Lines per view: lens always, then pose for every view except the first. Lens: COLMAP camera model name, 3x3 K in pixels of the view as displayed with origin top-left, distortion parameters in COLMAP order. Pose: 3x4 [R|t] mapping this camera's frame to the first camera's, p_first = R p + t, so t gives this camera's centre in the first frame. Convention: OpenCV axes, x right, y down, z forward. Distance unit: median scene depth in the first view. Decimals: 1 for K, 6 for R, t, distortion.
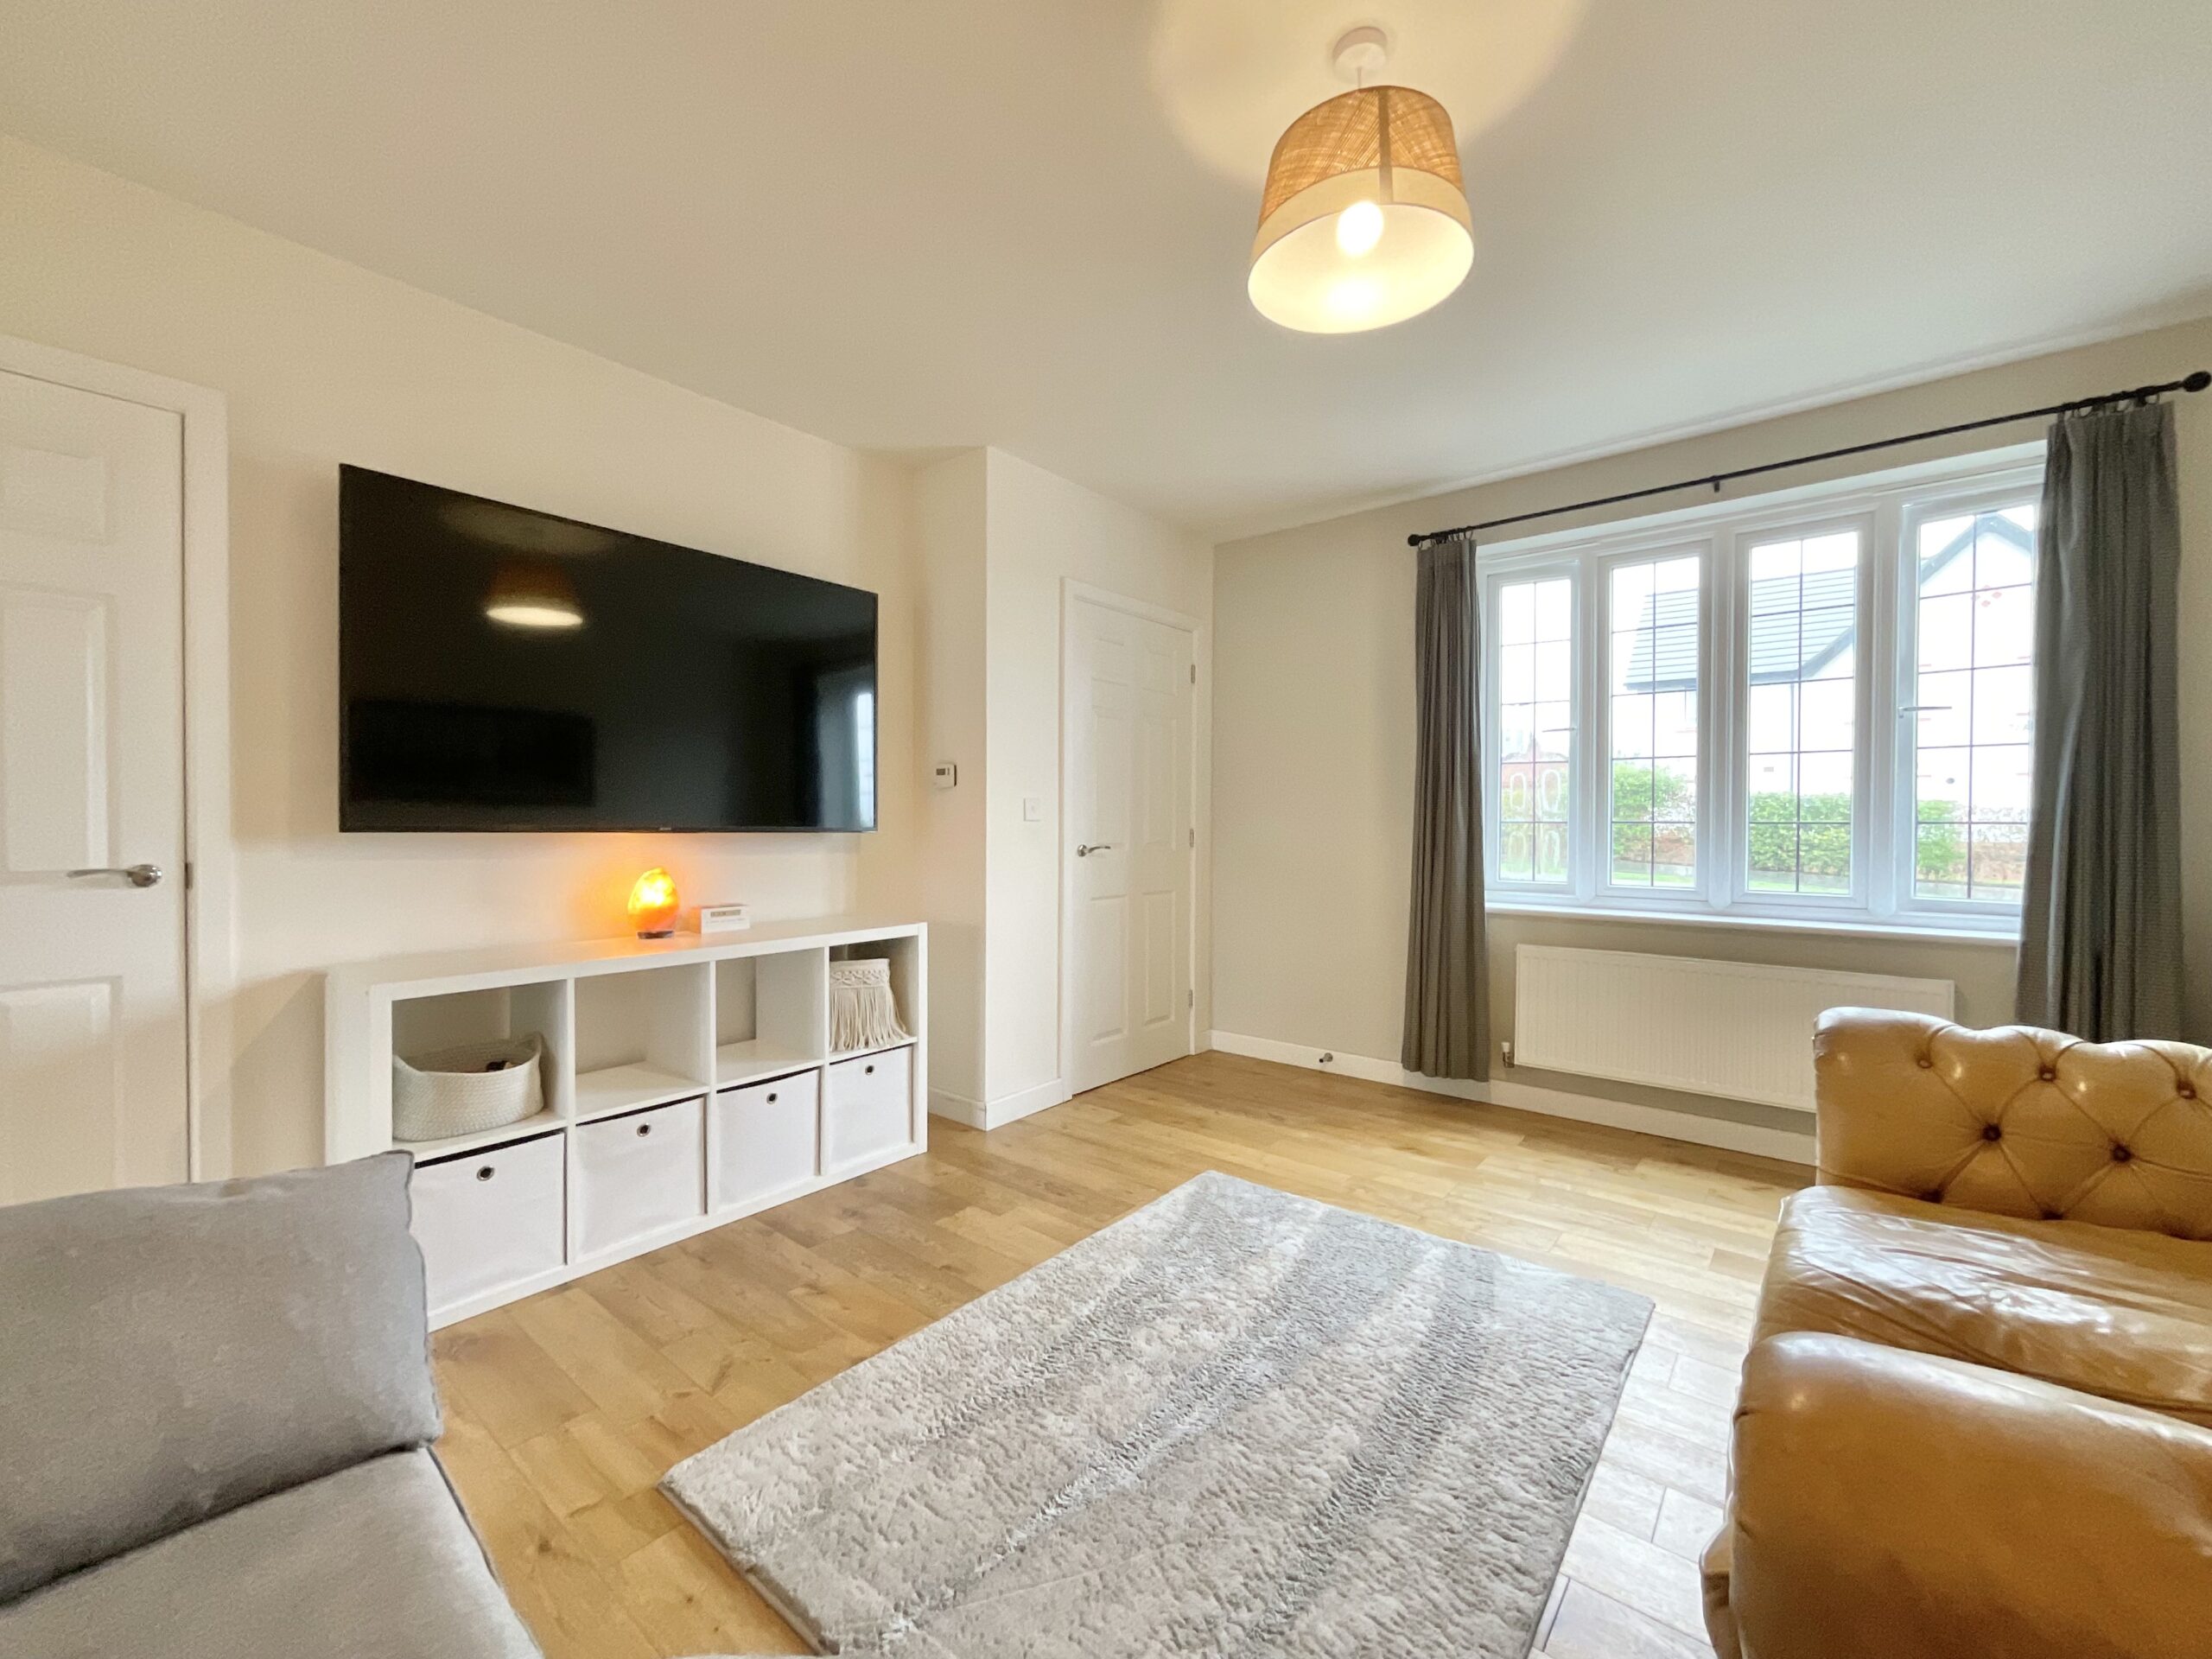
lens RADIAL K [[895.7, 0, 1099.5], [0, 895.7, 828.3], [0, 0, 1]] dist [-0.000889, 0.000145]
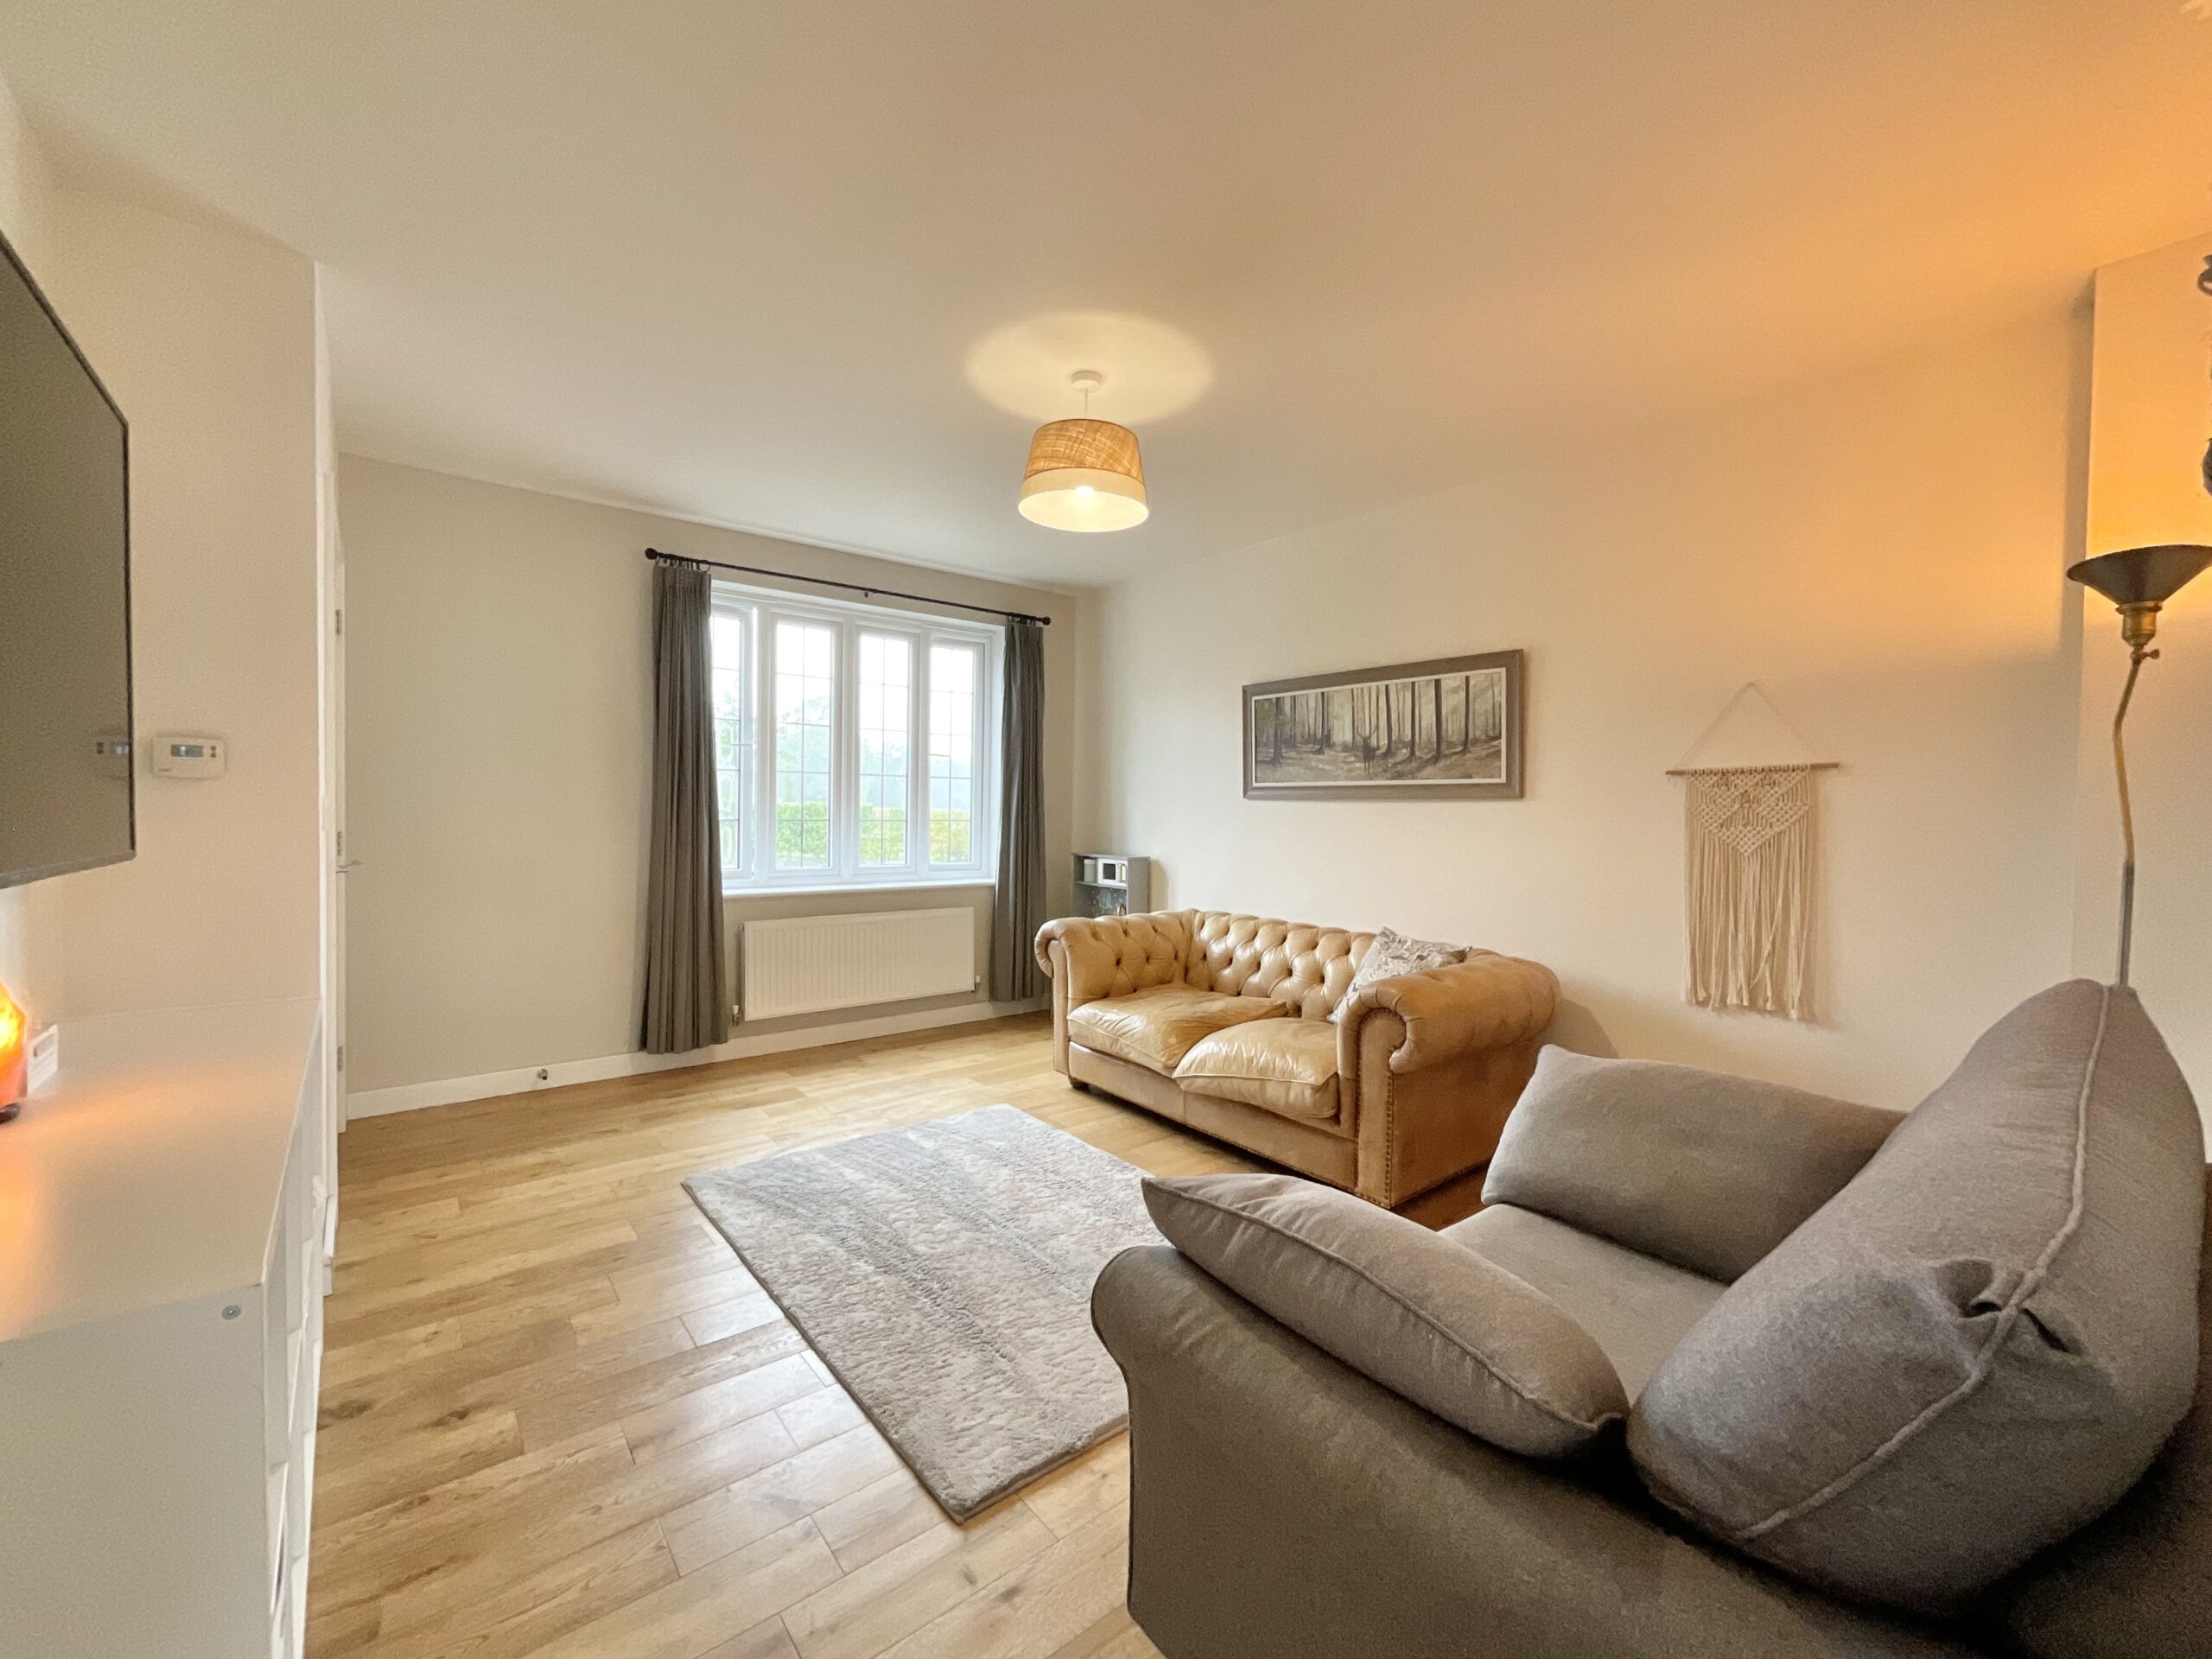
lens RADIAL K [[895.7, 0, 1099.5], [0, 895.7, 828.3], [0, 0, 1]] dist [-0.000889, 0.000145]
pose [[0.206616, -0.019986, 0.978218, -0.631317], [-0.004710, 0.999759, 0.021421, -0.026424], [-0.978411, -0.009033, 0.206472, 0.289138]]
